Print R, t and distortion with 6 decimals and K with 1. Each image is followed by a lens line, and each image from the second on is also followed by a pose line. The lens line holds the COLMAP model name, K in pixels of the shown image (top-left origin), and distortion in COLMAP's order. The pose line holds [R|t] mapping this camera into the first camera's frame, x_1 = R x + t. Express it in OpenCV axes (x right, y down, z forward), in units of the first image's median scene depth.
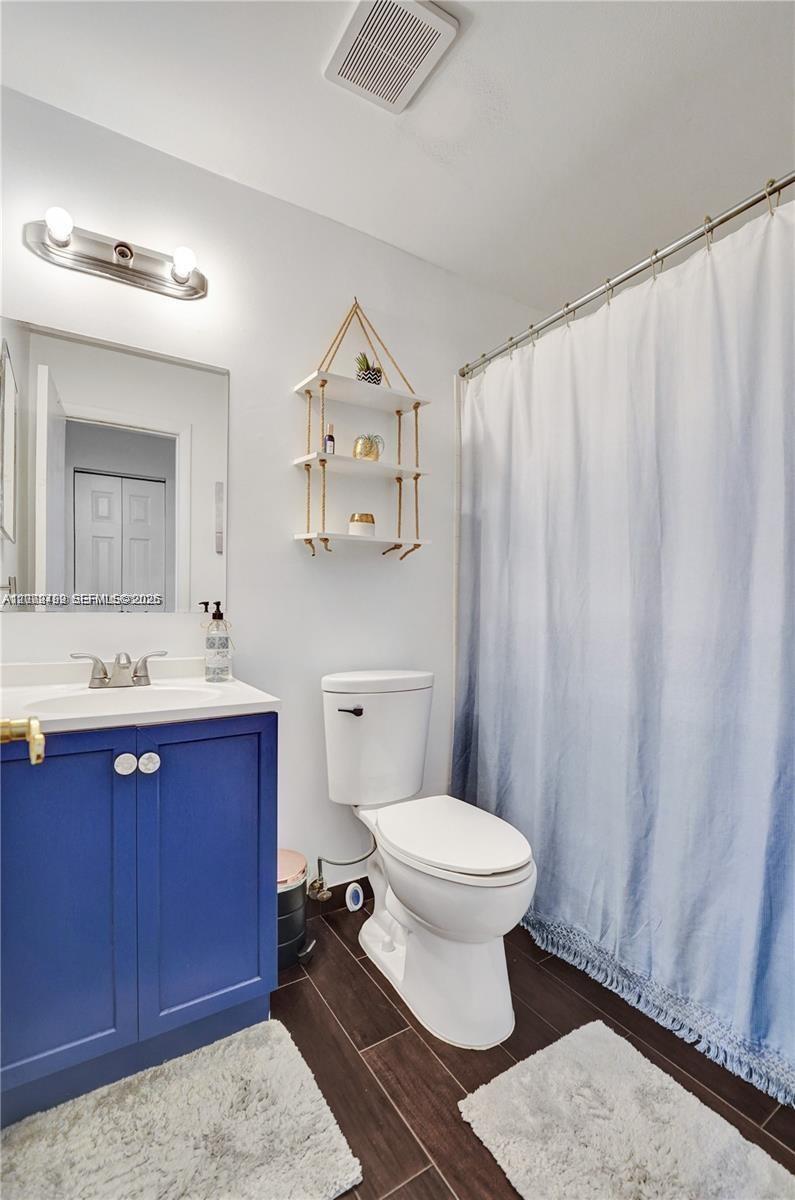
lens RADIAL K [[519.3, 0, 394.9], [0, 519.3, 609.5], [0, 0, 1]] dist [-0.022849, -0.000072]
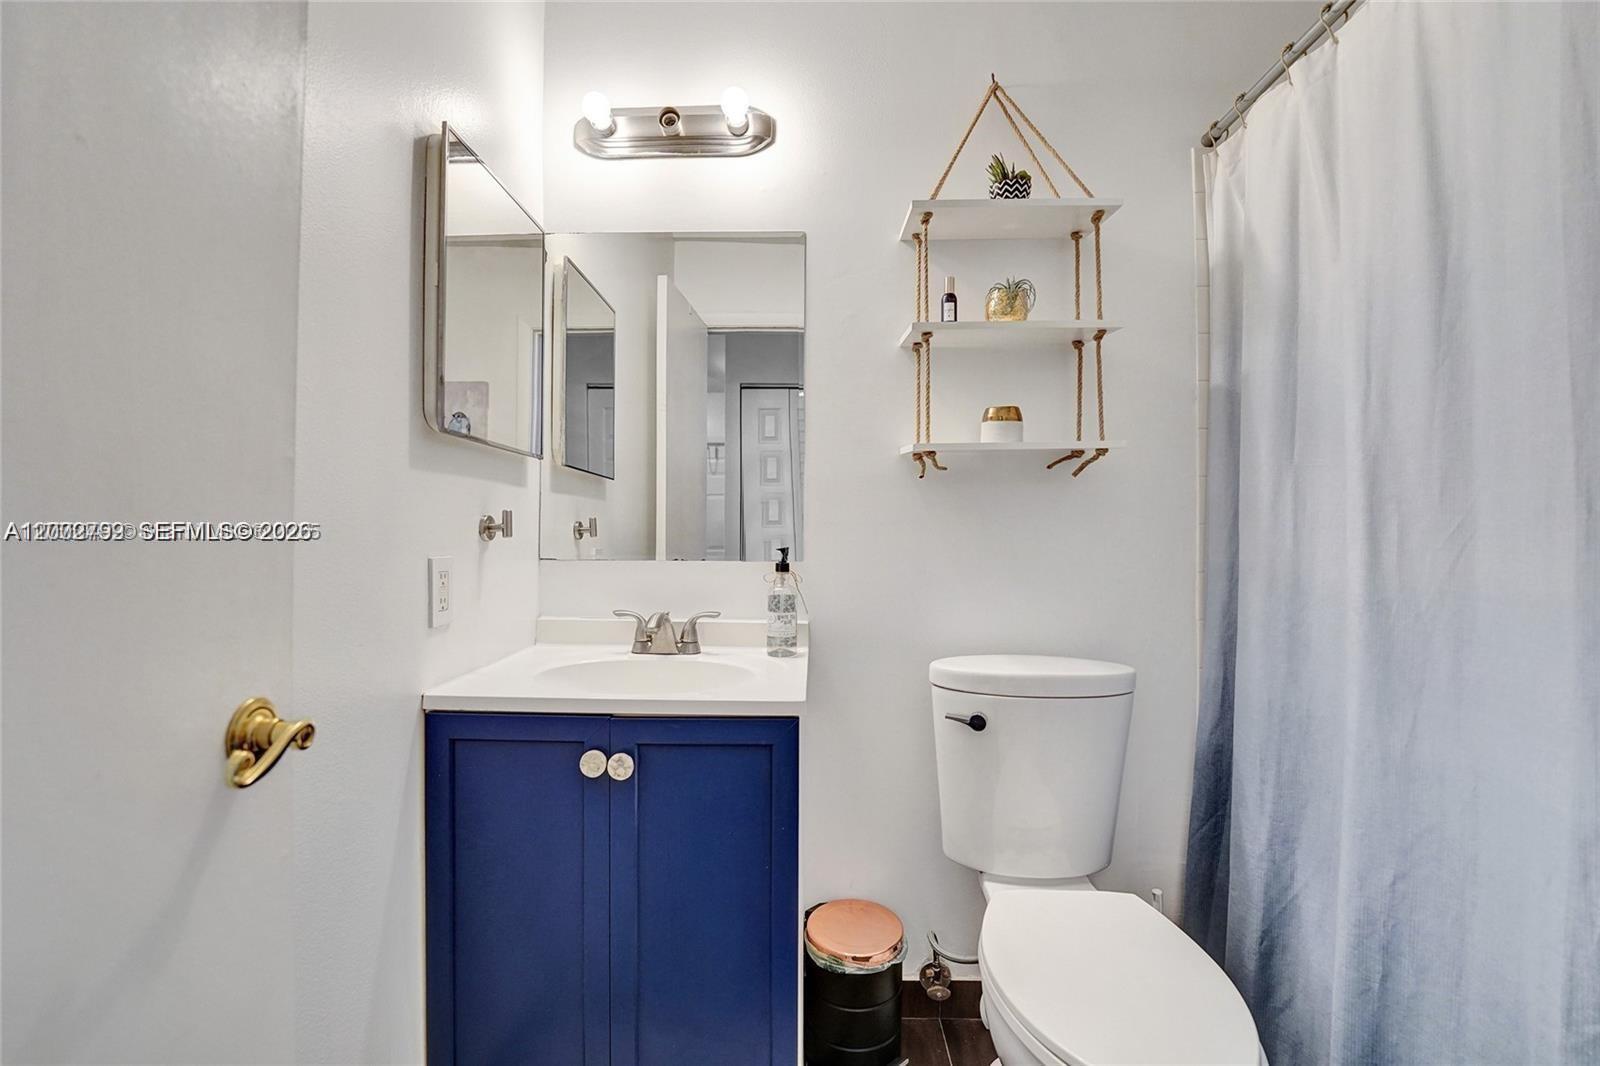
lens RADIAL K [[671.8, 0, 794.0], [0, 671.8, 529.8], [0, 0, 1]] dist [-0.026442, 0.001295]
pose [[0.840596, -0.006761, -0.541620, 0.167797], [-0.000033, 0.999921, -0.012534, -0.025042], [0.541662, 0.010554, 0.840530, 0.180706]]
